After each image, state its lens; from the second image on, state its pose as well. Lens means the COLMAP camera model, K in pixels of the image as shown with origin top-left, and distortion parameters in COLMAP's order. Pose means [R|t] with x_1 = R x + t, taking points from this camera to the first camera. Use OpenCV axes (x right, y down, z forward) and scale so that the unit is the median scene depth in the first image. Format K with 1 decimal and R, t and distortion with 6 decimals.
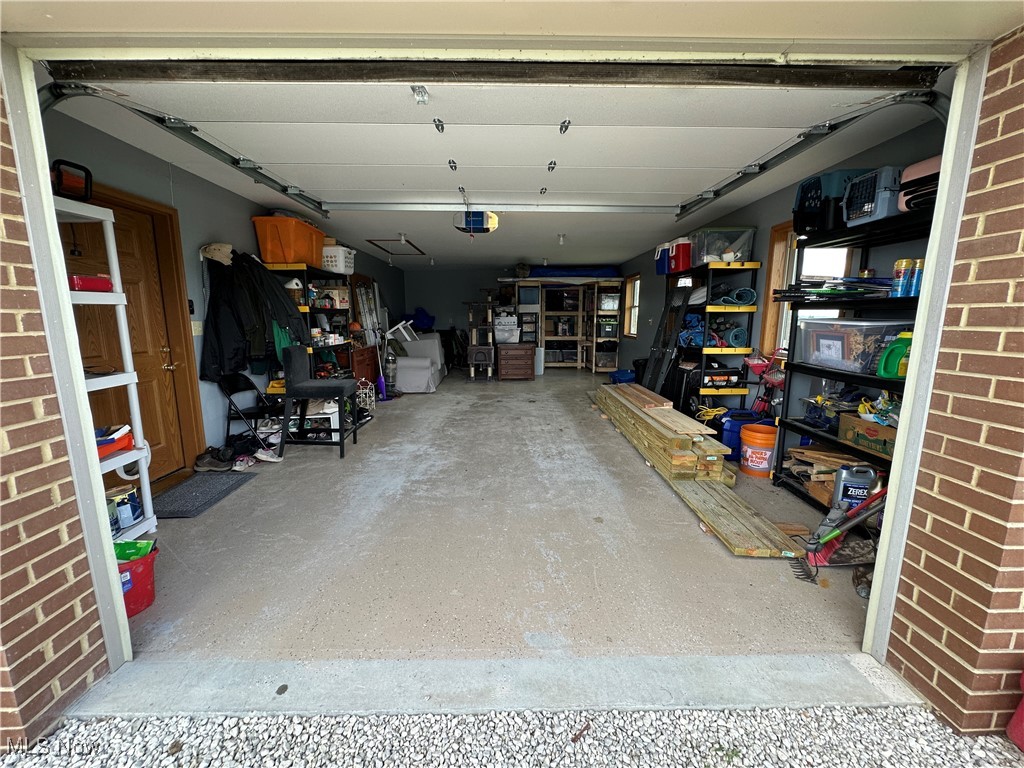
lens RADIAL K [[403.7, 0, 511.3], [0, 403.7, 381.8], [0, 0, 1]] dist [-0.001118, -0.000125]
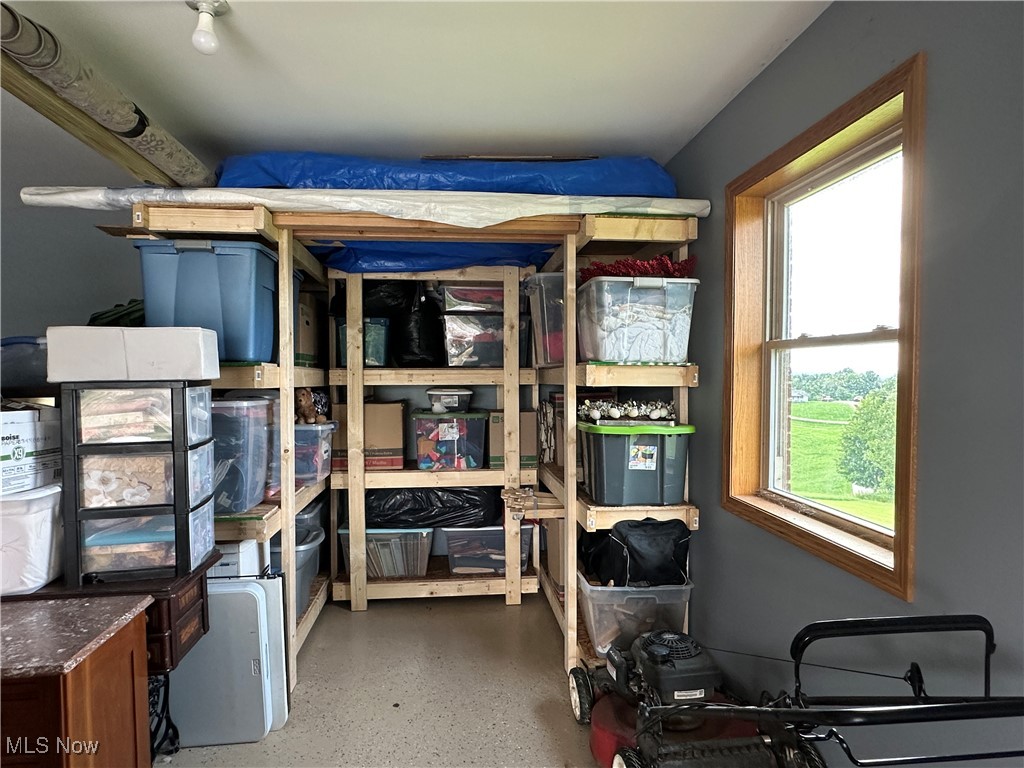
lens RADIAL K [[594.1, 0, 510.7], [0, 594.1, 388.3], [0, 0, 1]] dist [-0.000011, 0.000073]
pose [[0.995241, -0.009397, 0.096987, 0.151610], [0.022465, 0.990653, -0.134545, -0.127519], [-0.094816, 0.136083, 0.986150, 0.720828]]
